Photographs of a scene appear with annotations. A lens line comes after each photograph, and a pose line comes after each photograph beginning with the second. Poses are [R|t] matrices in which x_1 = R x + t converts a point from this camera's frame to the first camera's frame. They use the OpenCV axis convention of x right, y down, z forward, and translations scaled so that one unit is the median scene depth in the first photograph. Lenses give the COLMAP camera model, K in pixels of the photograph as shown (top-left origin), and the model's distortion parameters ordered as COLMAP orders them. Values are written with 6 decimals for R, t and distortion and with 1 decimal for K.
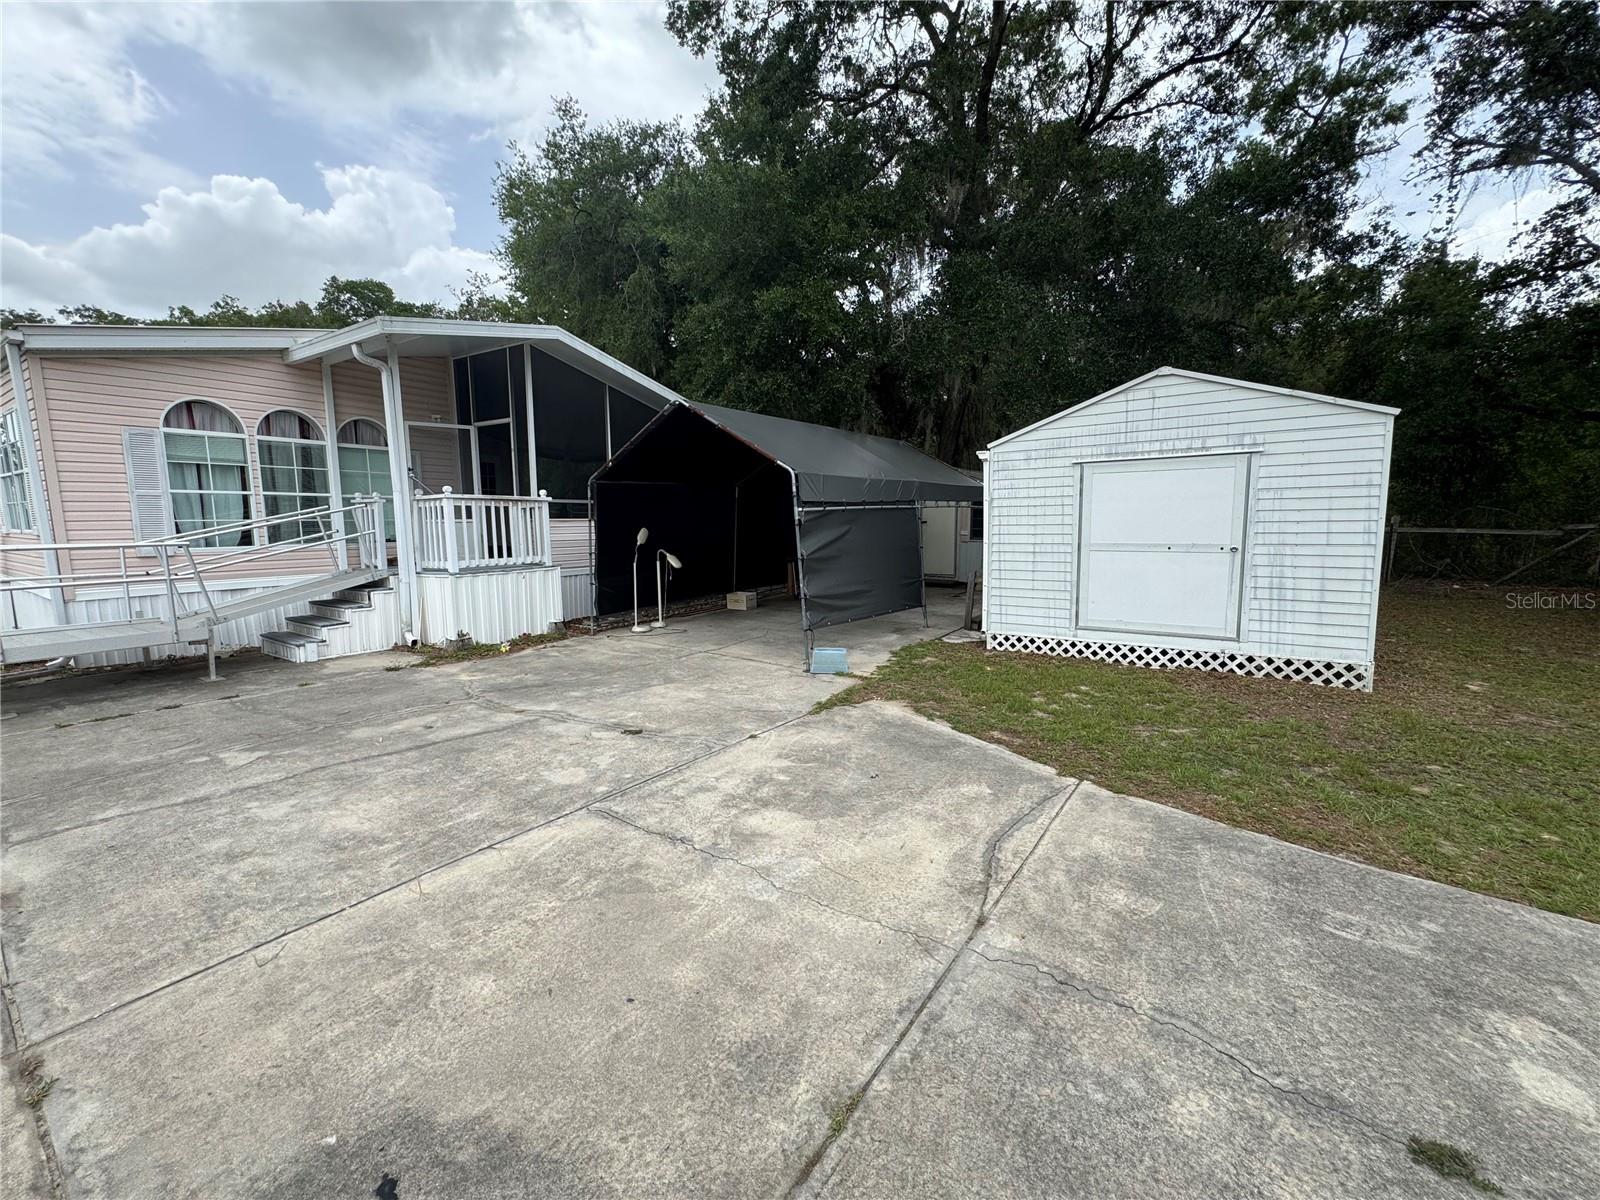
lens RADIAL K [[641.7, 0, 805.1], [0, 641.7, 598.6], [0, 0, 1]] dist [0.000706, -0.000371]
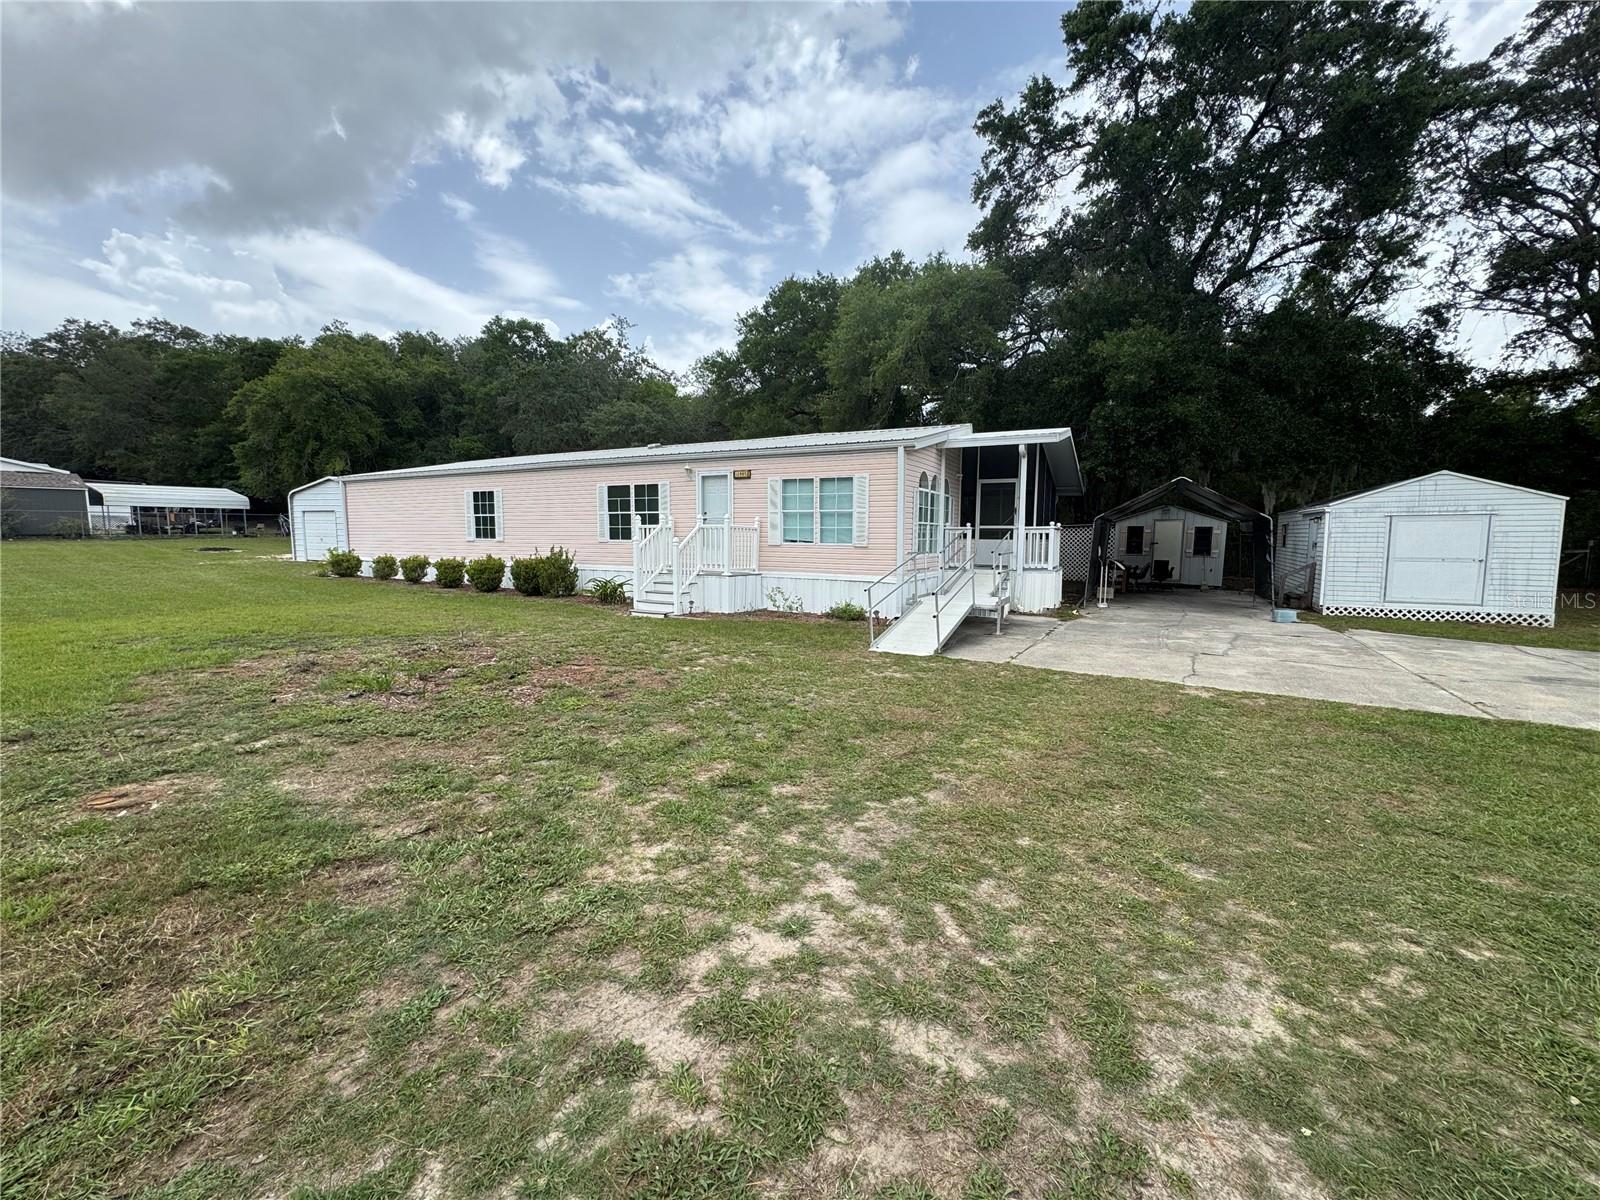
lens RADIAL K [[641.7, 0, 805.1], [0, 641.7, 598.6], [0, 0, 1]] dist [0.000706, -0.000371]
pose [[0.996236, 0.003486, 0.086607, -1.653929], [-0.001409, 0.999710, -0.024031, 0.096647], [-0.086665, 0.023818, 0.995953, -0.848429]]
